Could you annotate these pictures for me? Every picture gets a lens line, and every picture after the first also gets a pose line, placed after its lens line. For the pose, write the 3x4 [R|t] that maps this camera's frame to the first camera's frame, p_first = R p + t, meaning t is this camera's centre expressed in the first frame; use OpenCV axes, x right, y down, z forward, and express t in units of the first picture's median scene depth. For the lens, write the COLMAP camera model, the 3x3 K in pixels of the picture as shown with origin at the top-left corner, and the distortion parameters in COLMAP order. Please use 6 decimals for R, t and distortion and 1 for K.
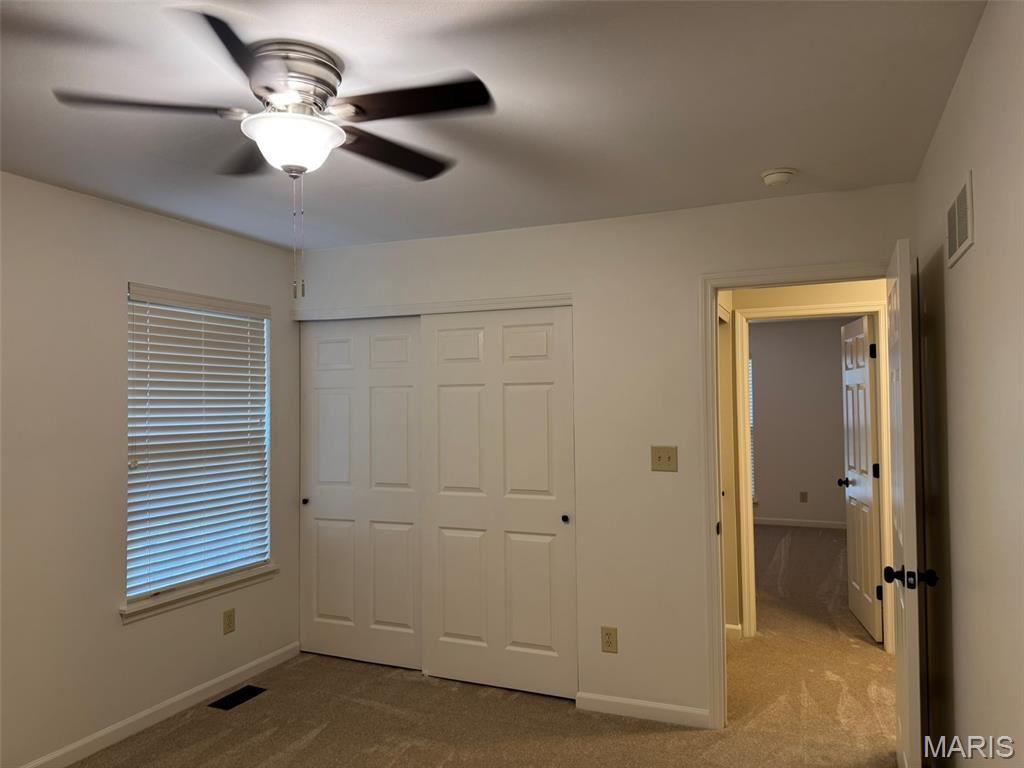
lens RADIAL K [[737.4, 0, 510.7], [0, 737.4, 389.1], [0, 0, 1]] dist [0.051556, -0.001842]
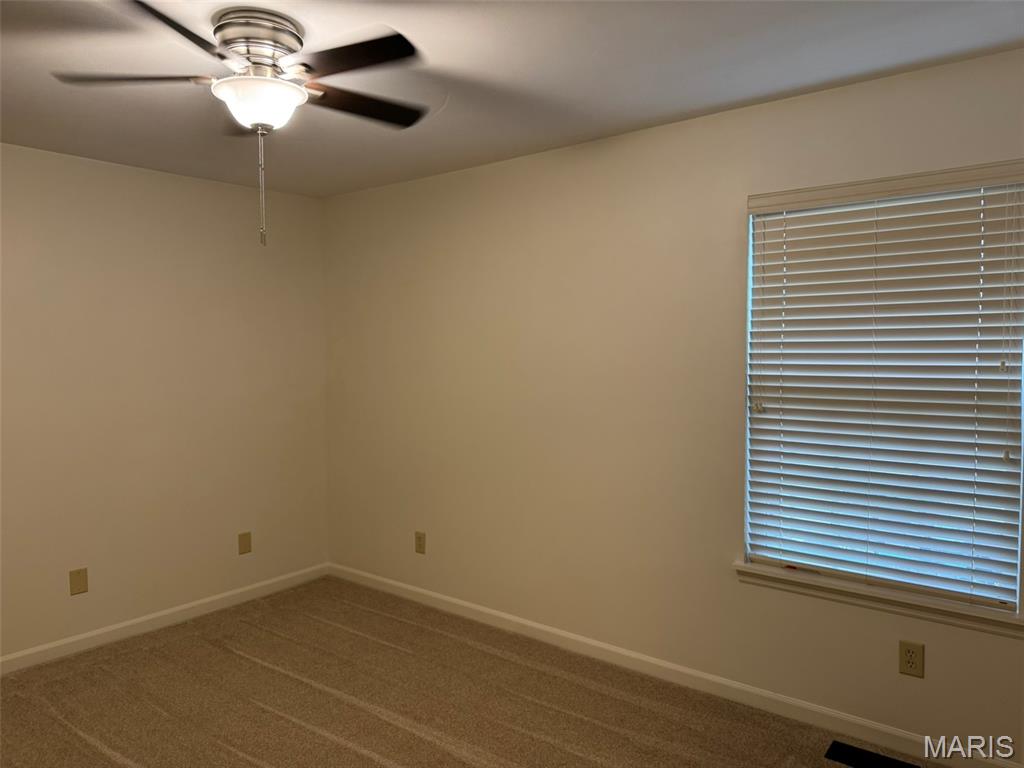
lens RADIAL K [[737.4, 0, 510.7], [0, 737.4, 389.1], [0, 0, 1]] dist [0.051556, -0.001842]
pose [[-0.225468, 0.067363, -0.971919, 0.373239], [0.026370, 0.997663, 0.063030, 0.017203], [0.973894, -0.011419, -0.226718, 0.863158]]
